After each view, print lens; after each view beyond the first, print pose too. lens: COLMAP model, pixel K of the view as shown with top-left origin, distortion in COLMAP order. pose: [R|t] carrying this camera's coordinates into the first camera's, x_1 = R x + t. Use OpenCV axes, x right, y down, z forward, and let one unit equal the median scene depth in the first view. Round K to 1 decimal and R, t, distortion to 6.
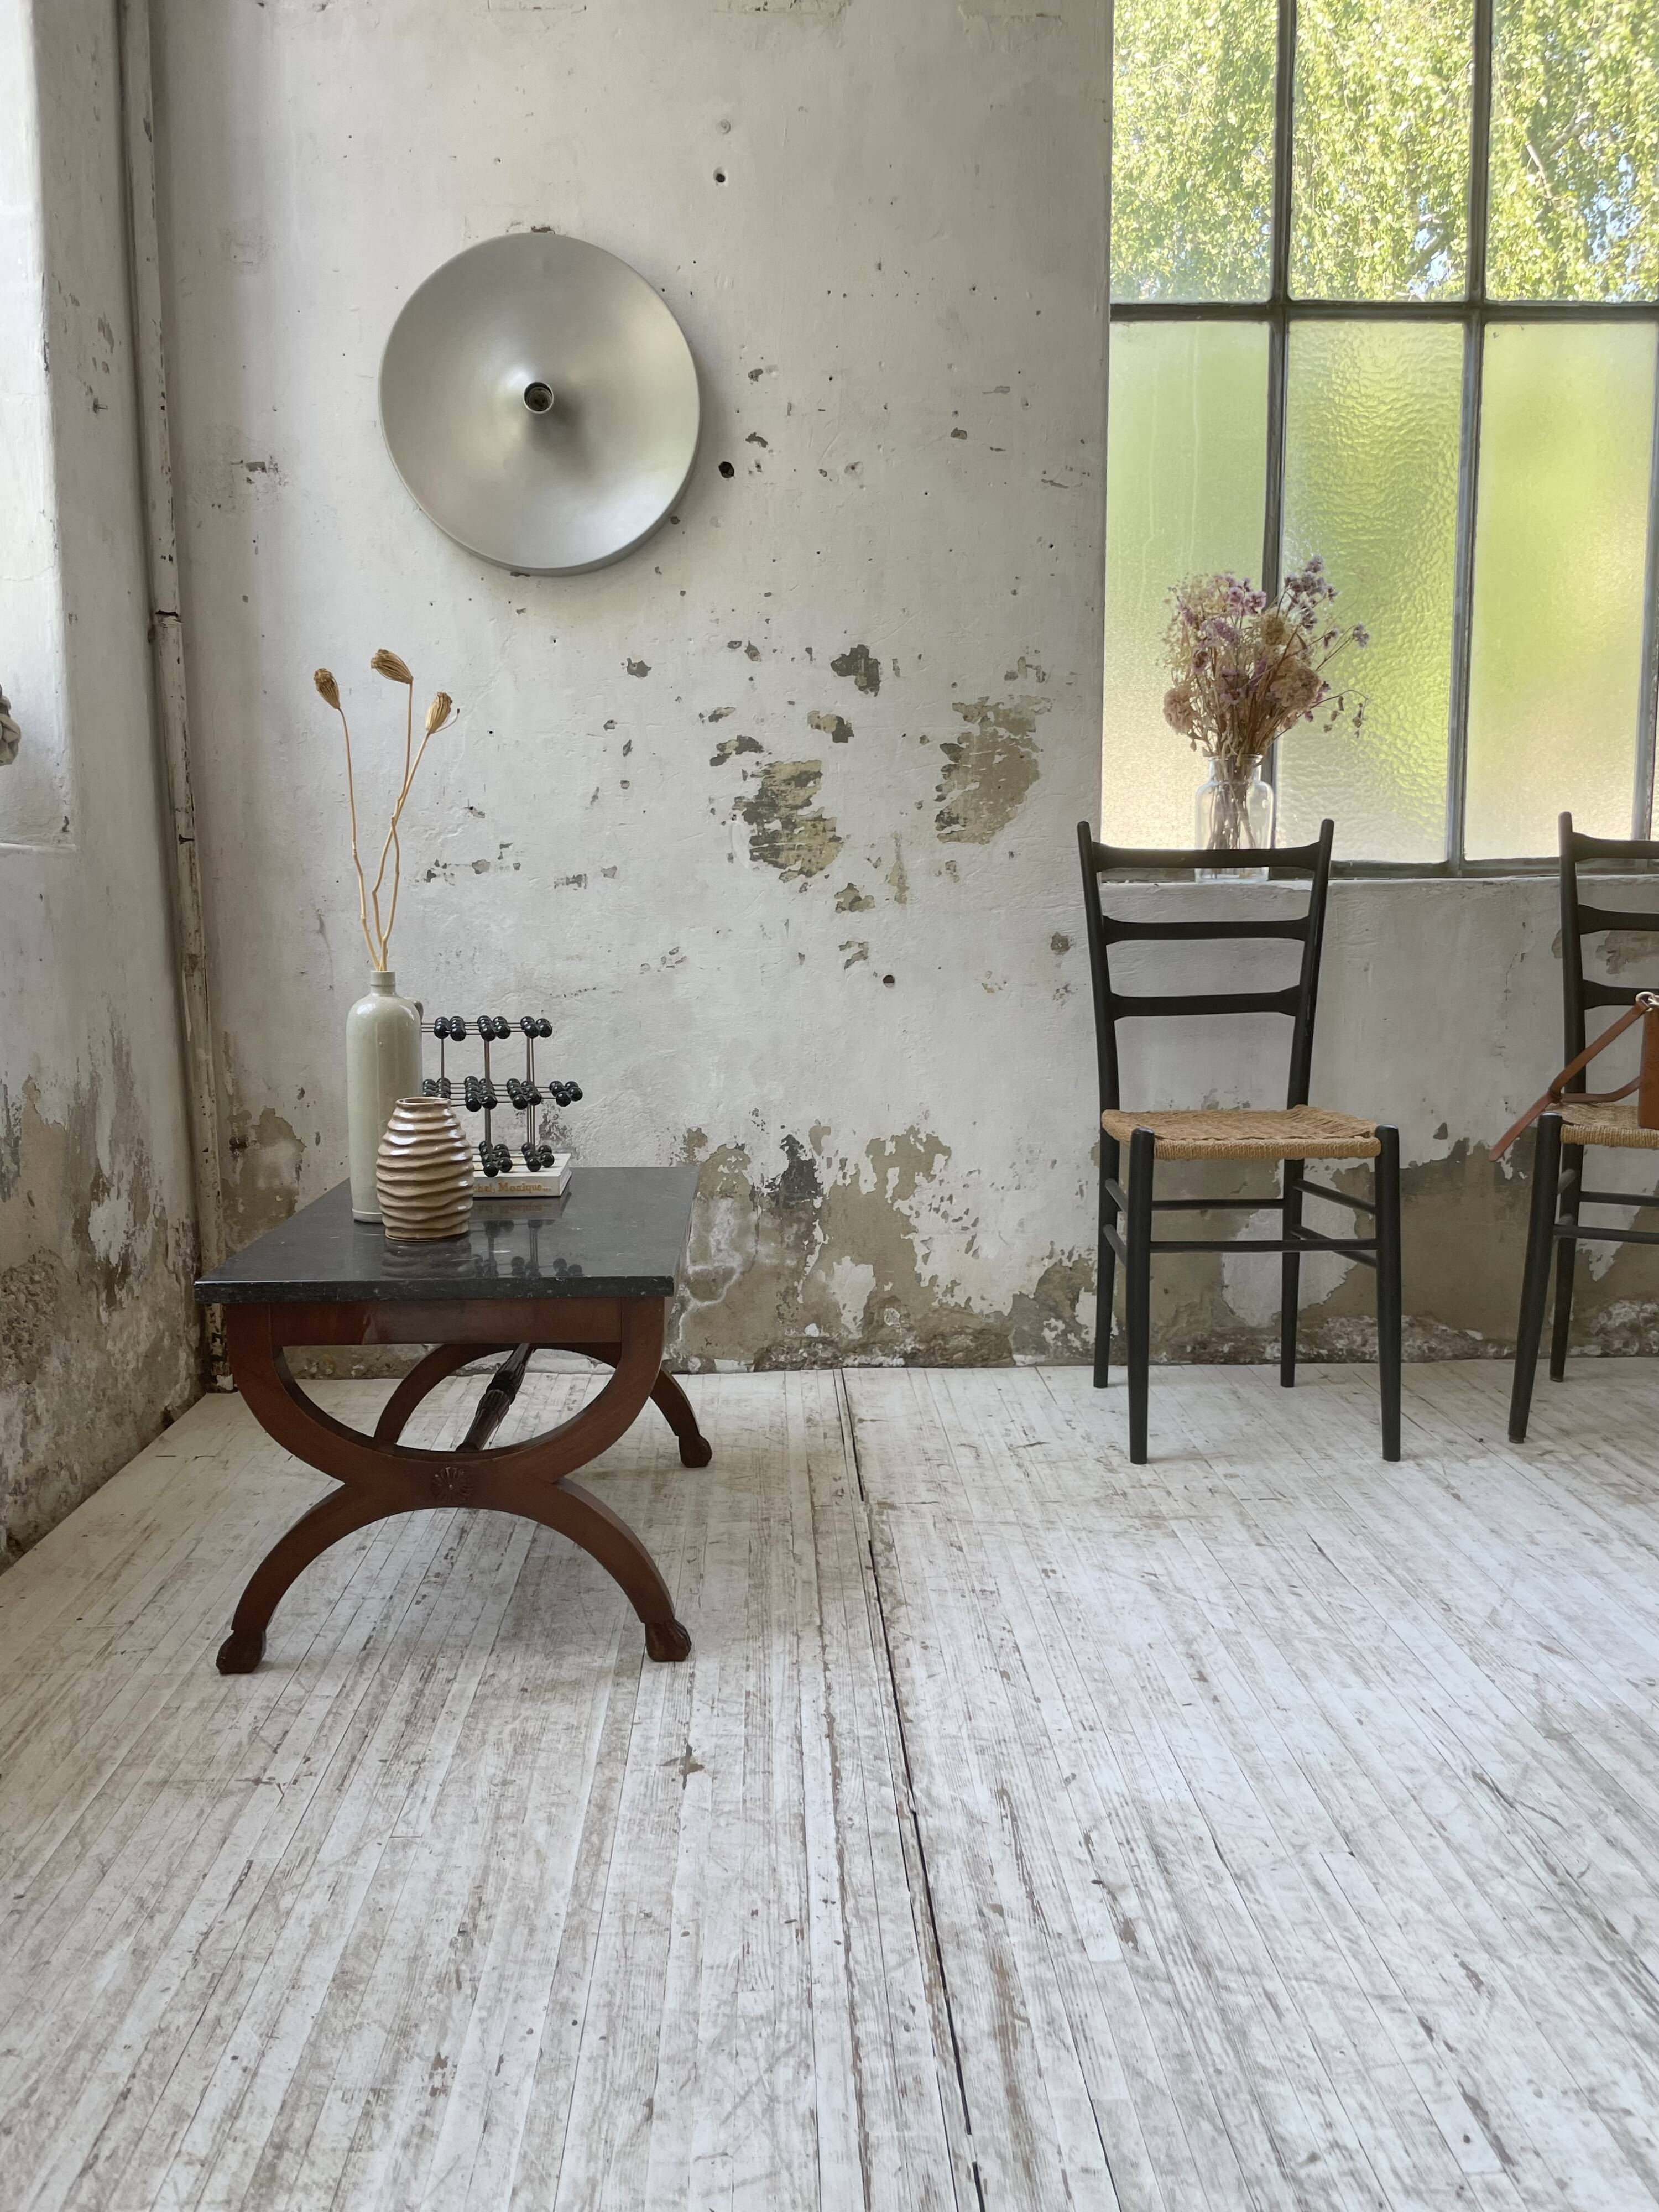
lens RADIAL K [[1686.8, 0, 847.3], [0, 1686.8, 1116.0], [0, 0, 1]] dist [0.085288, -0.121521]
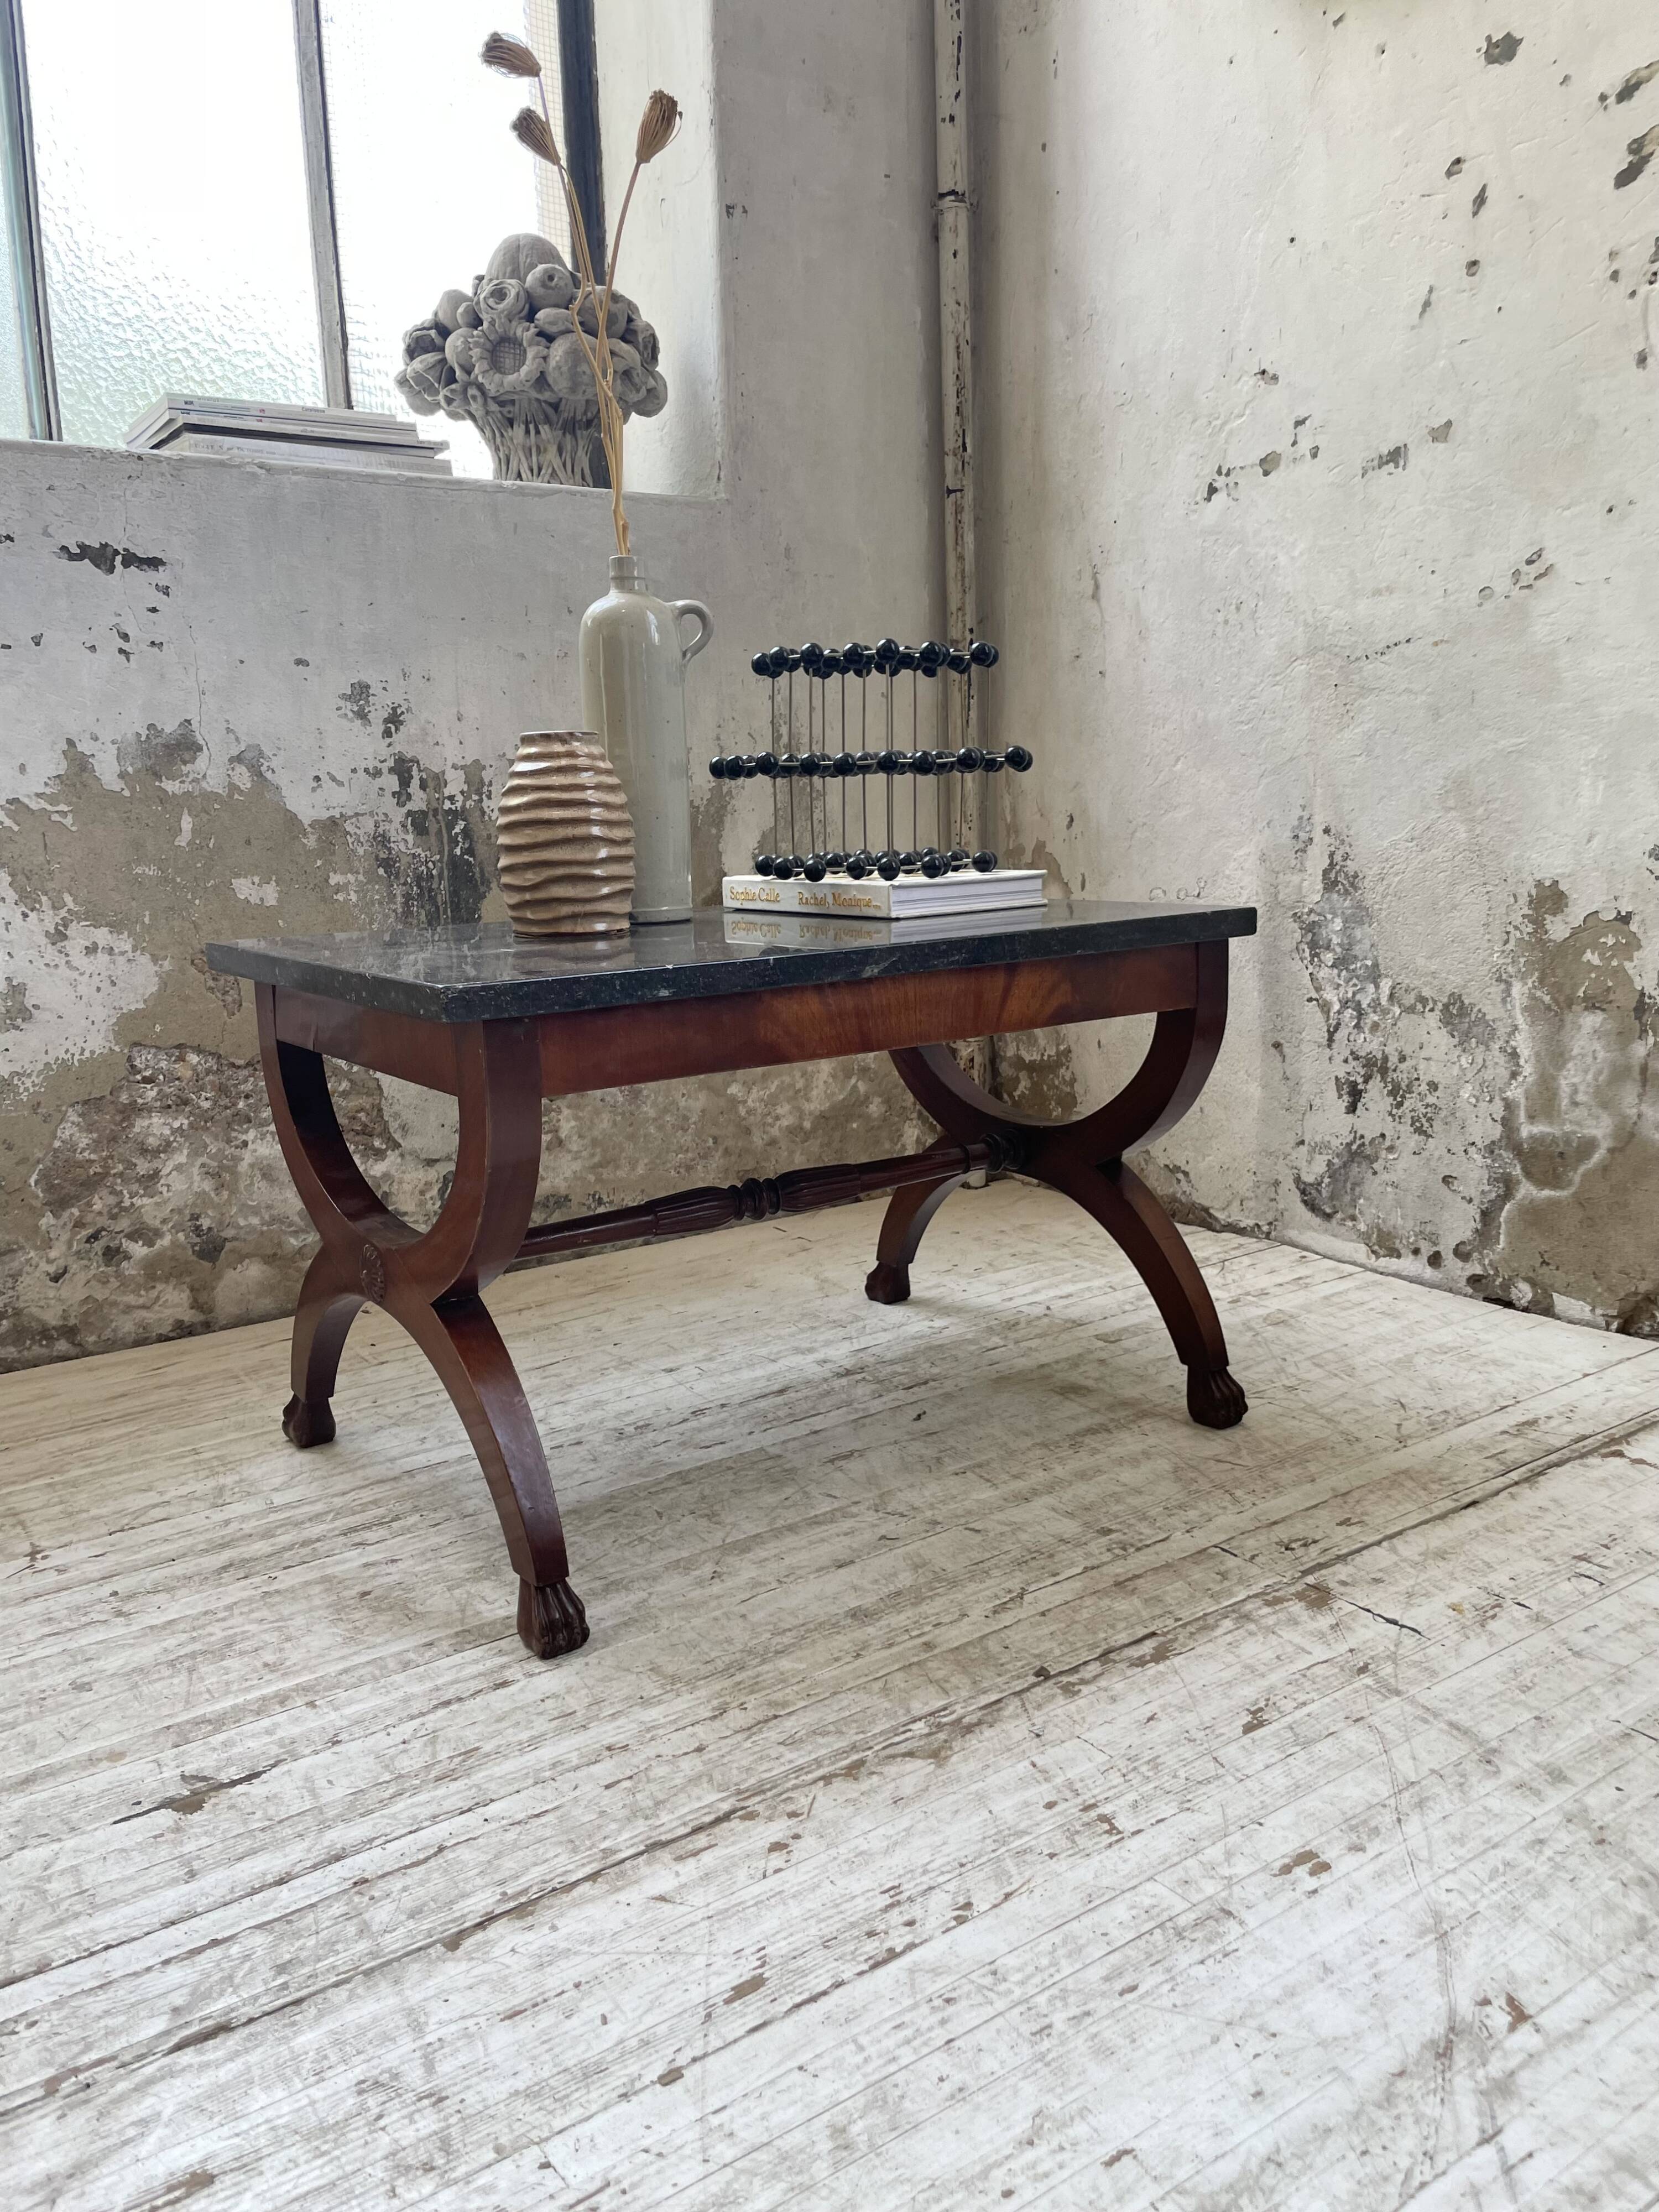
lens RADIAL K [[1686.8, 0, 815.8], [0, 1686.8, 1110.4], [0, 0, 1]] dist [0.085288, -0.121521]
pose [[0.531067, 0.135736, -0.836387, 0.274794], [-0.077952, 0.990726, 0.111287, 0.040113], [0.843736, 0.006097, 0.536723, 0.502561]]
